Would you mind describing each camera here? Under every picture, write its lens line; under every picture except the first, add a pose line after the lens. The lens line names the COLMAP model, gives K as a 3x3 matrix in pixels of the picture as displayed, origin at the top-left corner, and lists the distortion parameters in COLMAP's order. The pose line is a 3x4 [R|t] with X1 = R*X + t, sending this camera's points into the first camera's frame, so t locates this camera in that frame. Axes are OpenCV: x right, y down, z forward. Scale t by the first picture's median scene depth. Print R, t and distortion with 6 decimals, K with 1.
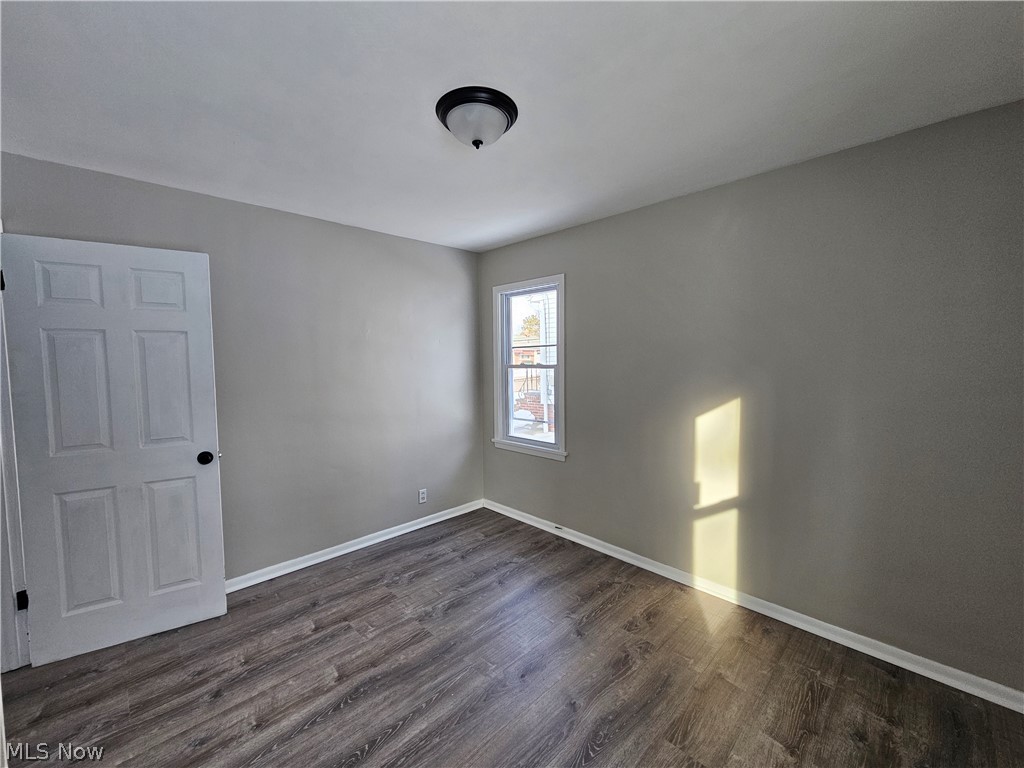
lens RADIAL K [[417.6, 0, 508.2], [0, 417.6, 379.1], [0, 0, 1]] dist [0.008560, 0.000298]
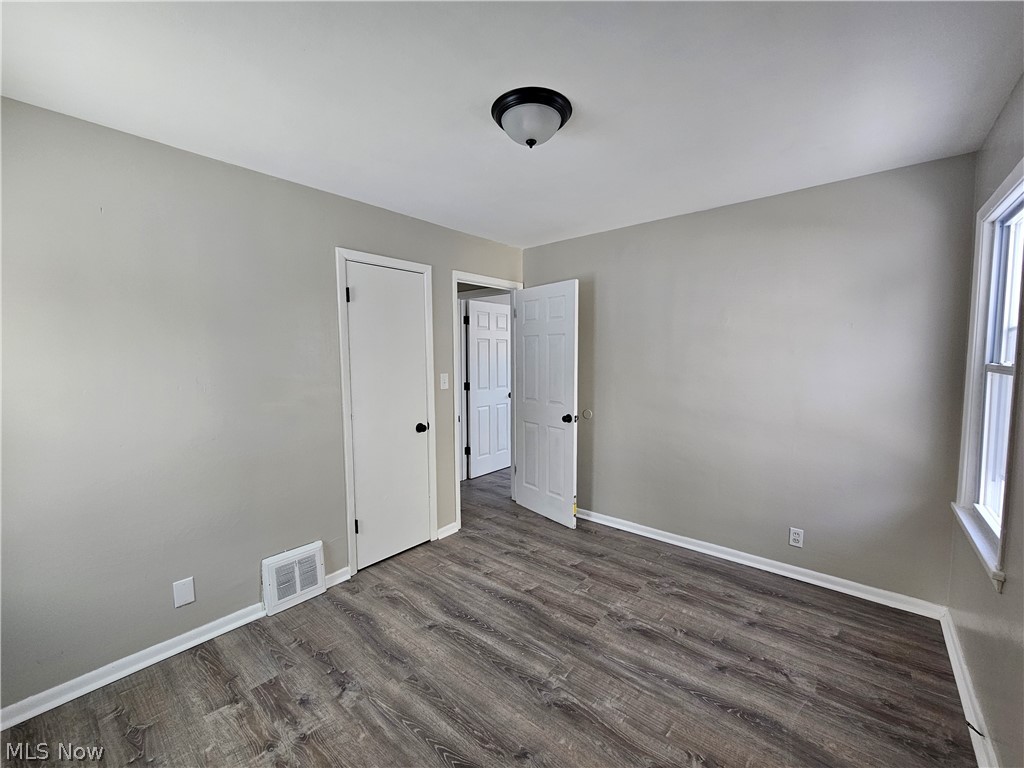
lens RADIAL K [[417.6, 0, 509.9], [0, 417.6, 380.5], [0, 0, 1]] dist [0.008560, 0.000298]
pose [[0.104590, 0.076127, -0.991598, 0.691996], [-0.044260, 0.996434, 0.071829, -0.041791], [0.993530, 0.036376, 0.107586, 0.615767]]
